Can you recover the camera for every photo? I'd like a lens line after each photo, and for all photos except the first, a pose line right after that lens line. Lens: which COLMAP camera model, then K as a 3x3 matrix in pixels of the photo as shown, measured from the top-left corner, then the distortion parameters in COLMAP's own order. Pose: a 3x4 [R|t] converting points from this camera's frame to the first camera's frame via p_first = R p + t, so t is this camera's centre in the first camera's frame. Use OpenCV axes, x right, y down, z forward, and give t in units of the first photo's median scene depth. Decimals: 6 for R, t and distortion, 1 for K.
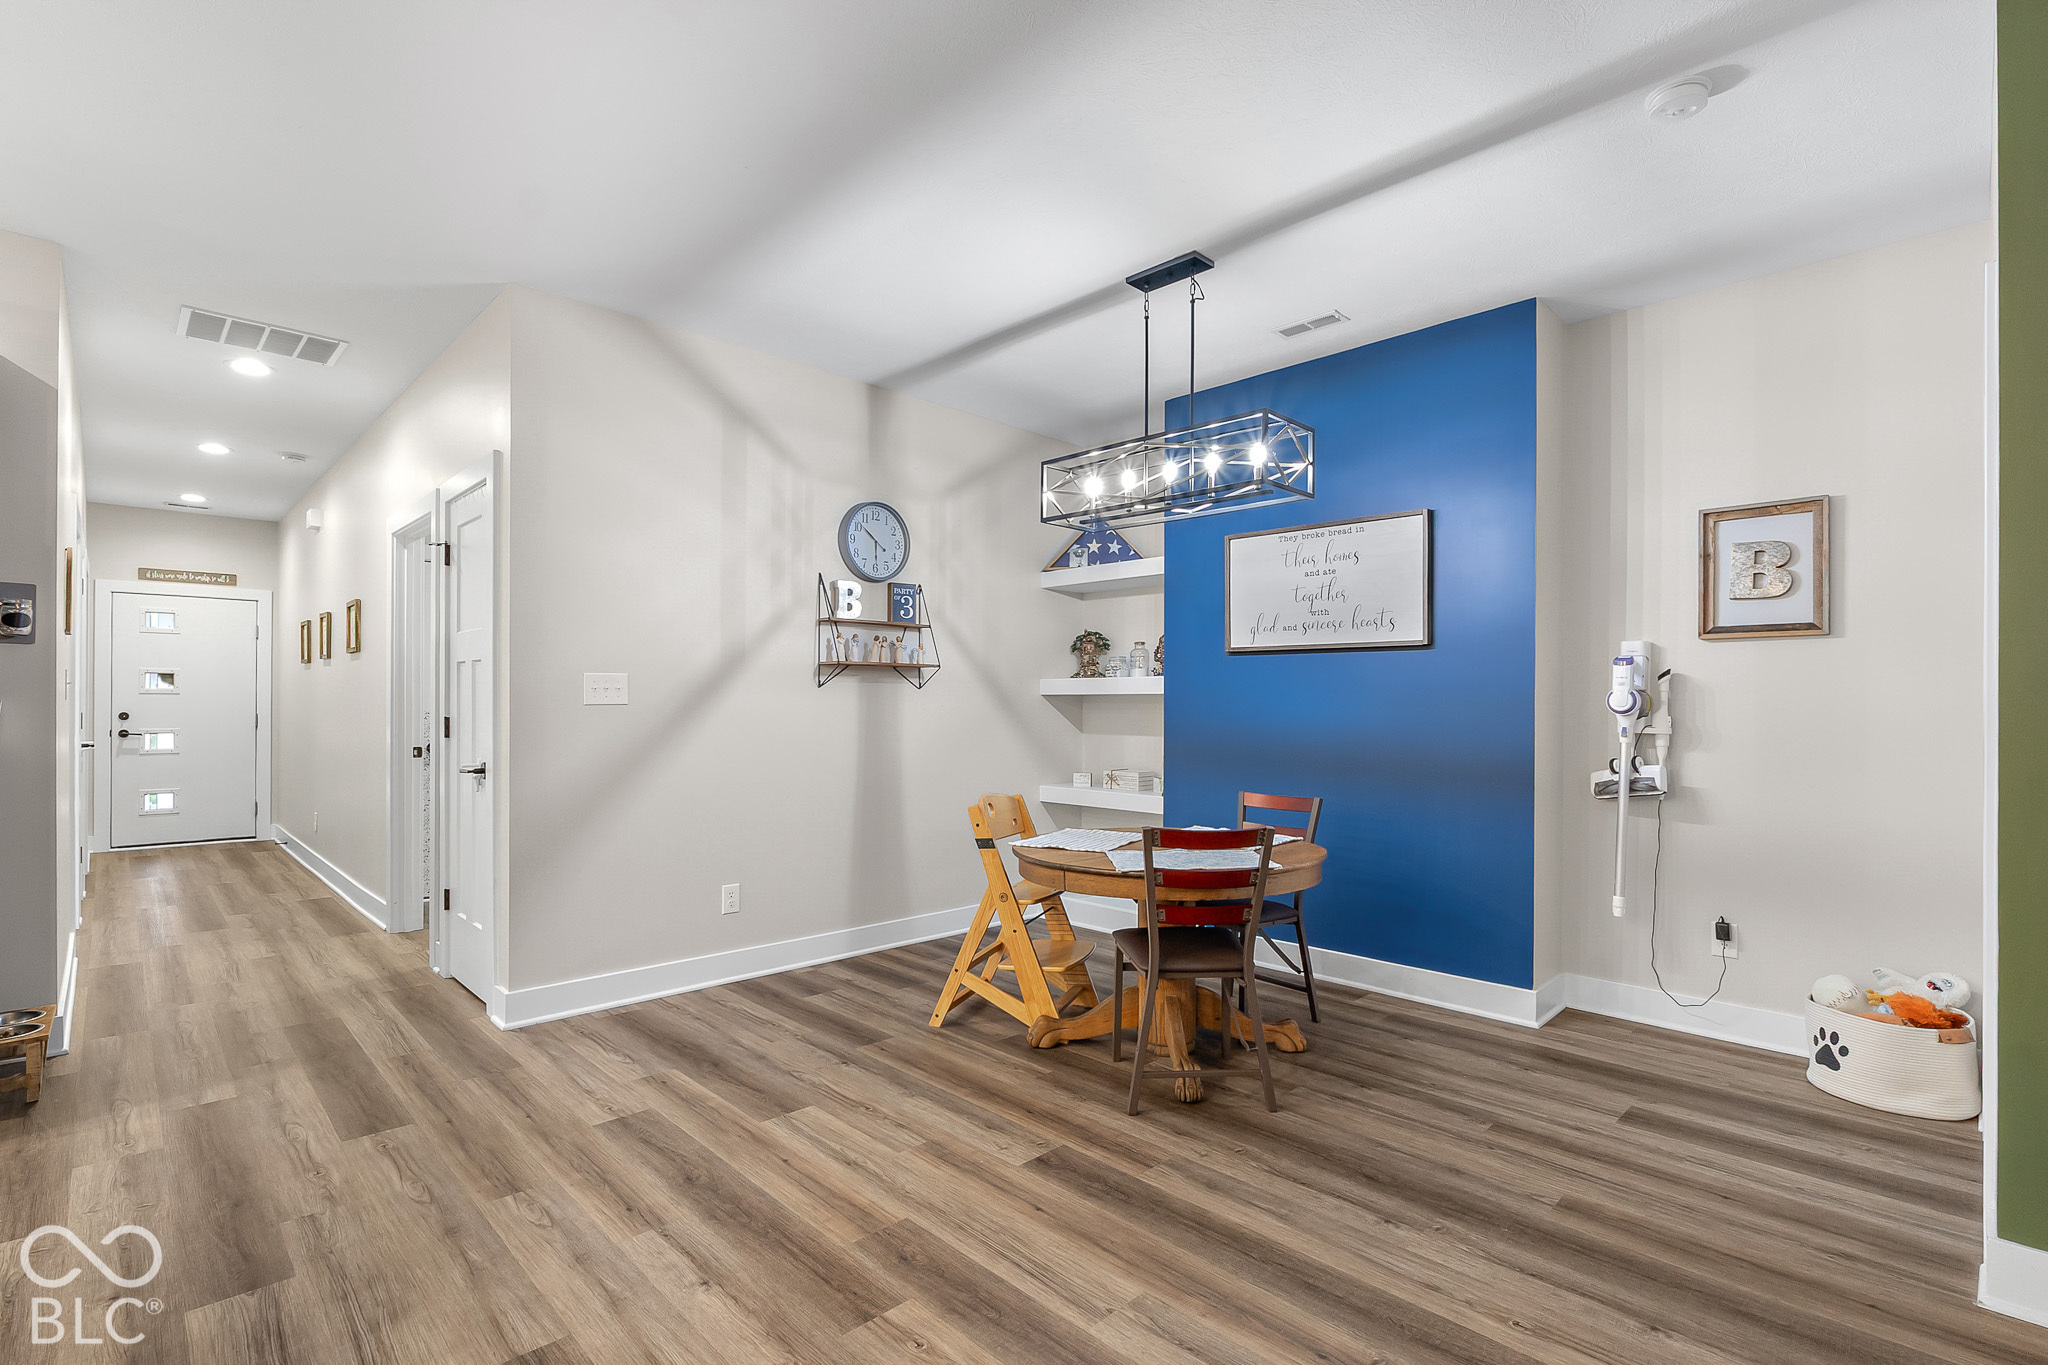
lens RADIAL K [[946.1, 0, 1018.7], [0, 946.1, 704.1], [0, 0, 1]] dist [-0.012523, -0.000188]
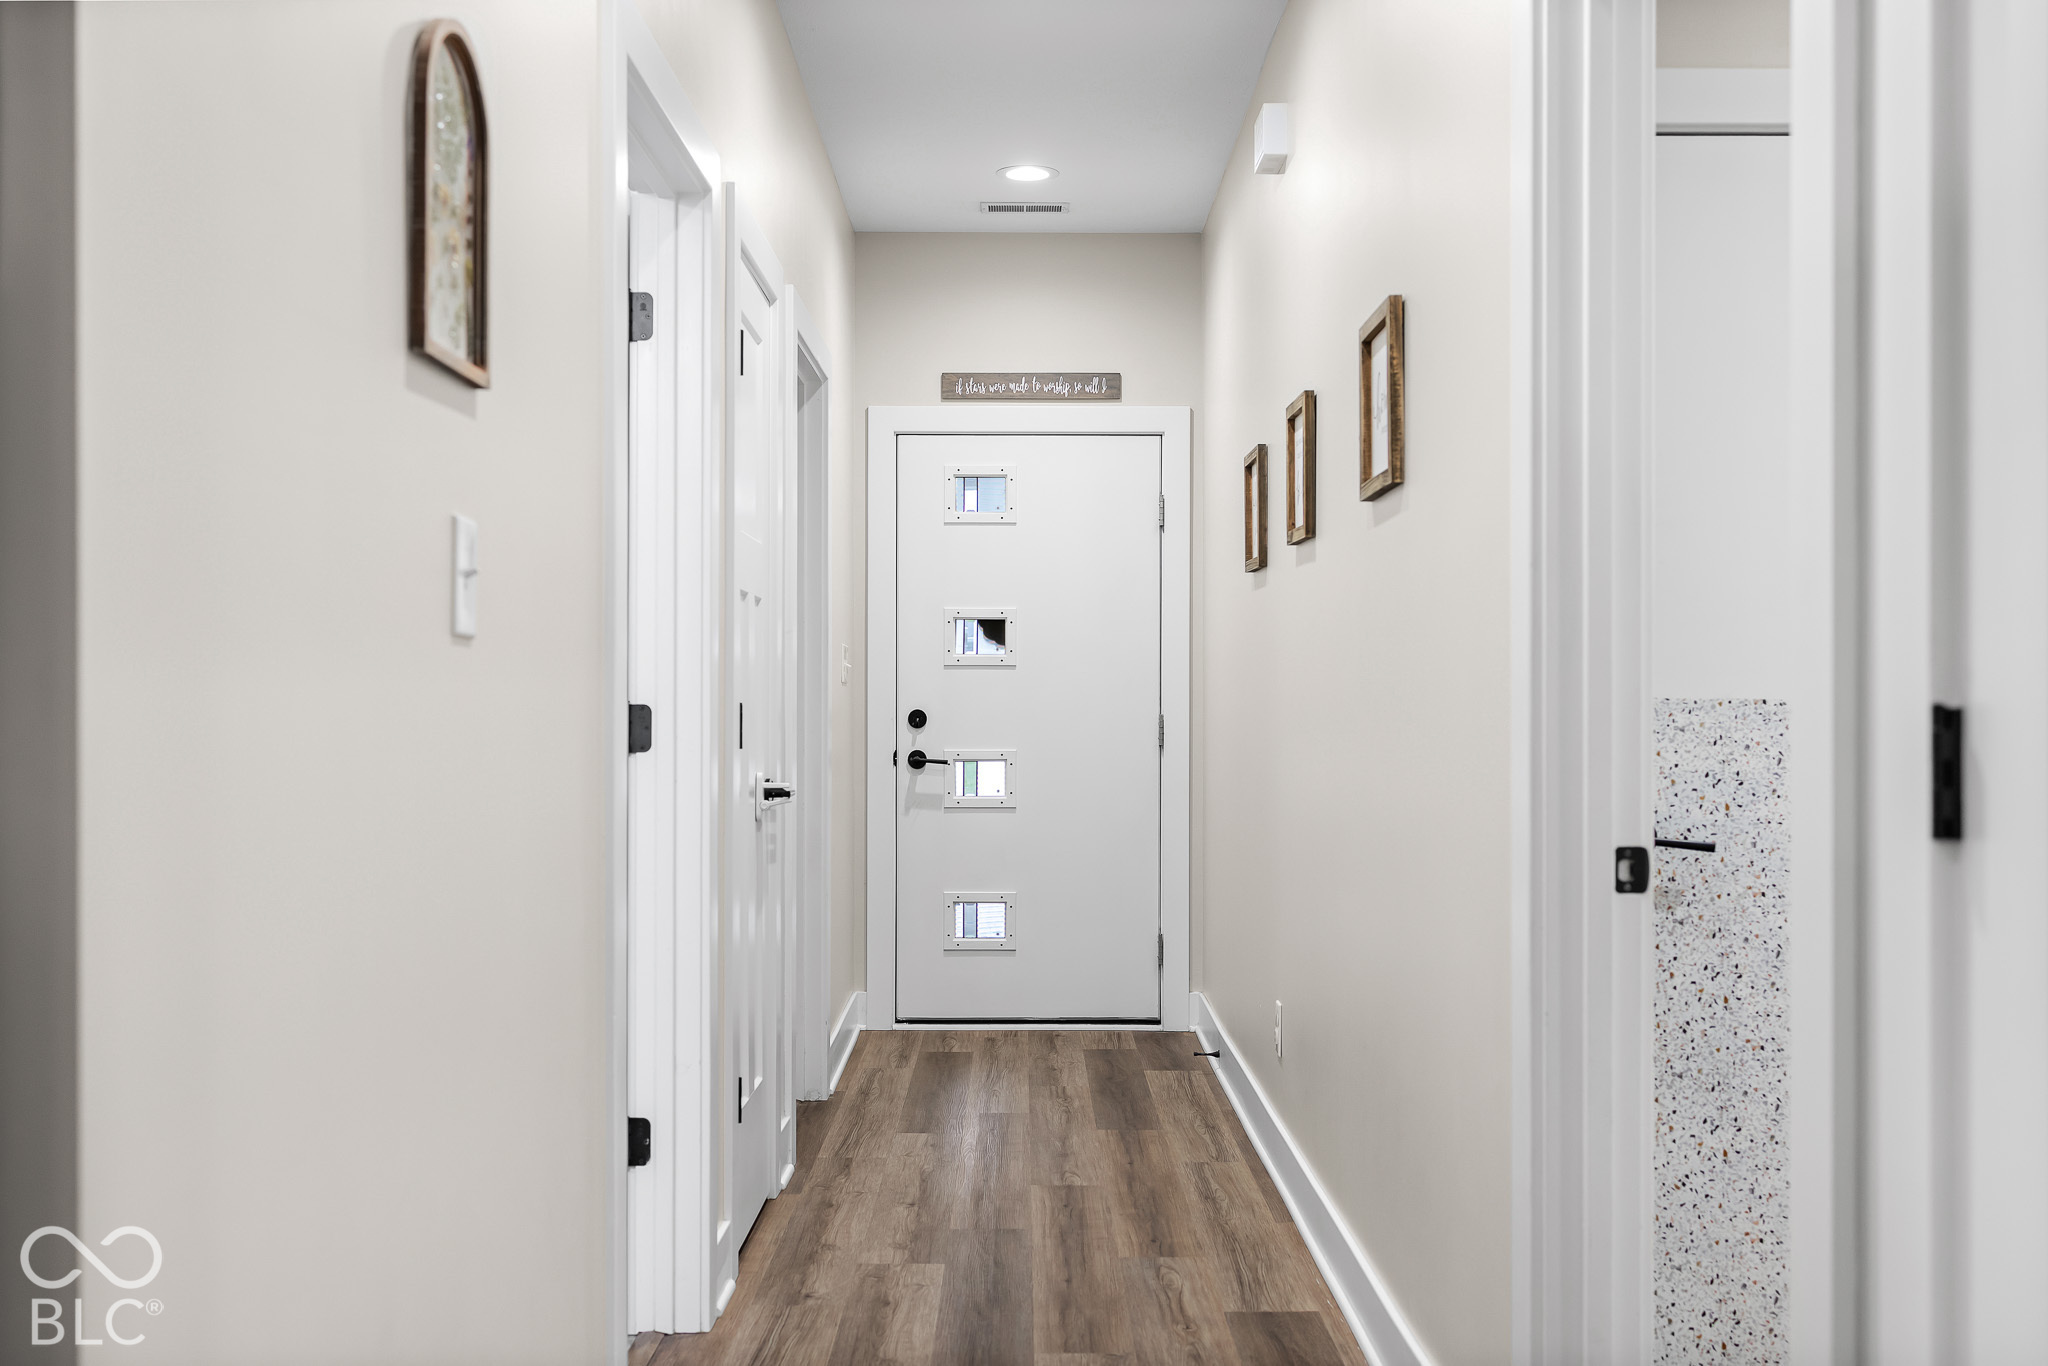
lens RADIAL K [[2054.4, 0, 1025.6], [0, 2054.4, 689.5], [0, 0, 1]] dist [0.057516, -0.001151]
pose [[0.718183, -0.007027, -0.695818, -0.297442], [0.001453, 0.999962, -0.008598, 0.008531], [0.695852, 0.005164, 0.718166, 0.403860]]
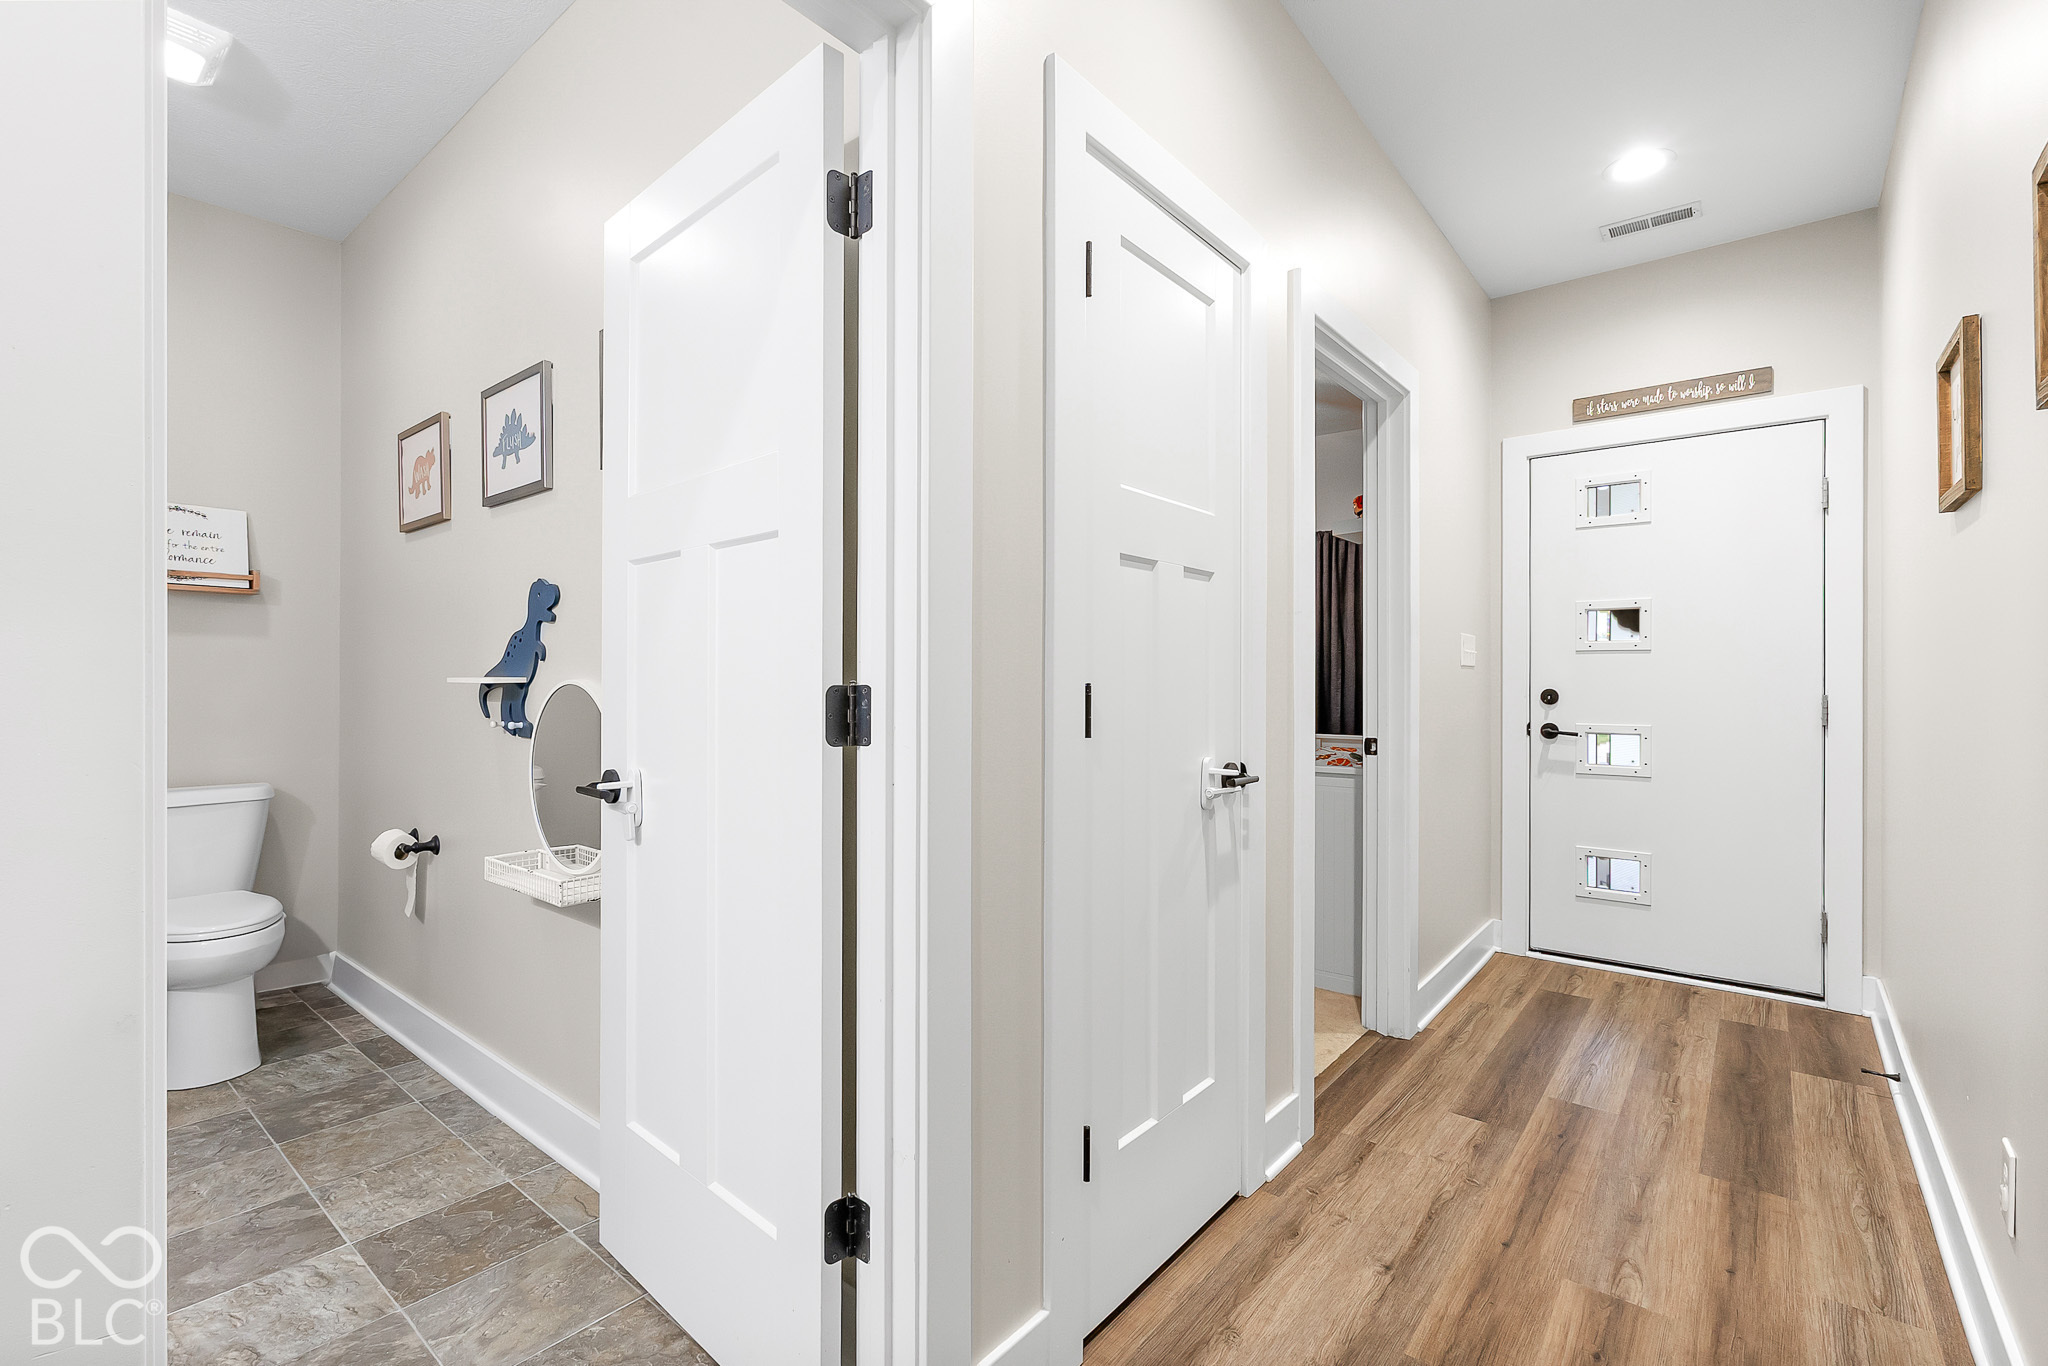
lens RADIAL K [[905.3, 0, 1021.9], [0, 905.3, 676.1], [0, 0, 1]] dist [-0.001351, -0.000563]
pose [[0.110106, -0.006776, -0.993897, -0.571097], [-0.002702, 0.999971, -0.007117, 0.006694], [0.993916, 0.003469, 0.110085, 0.756877]]
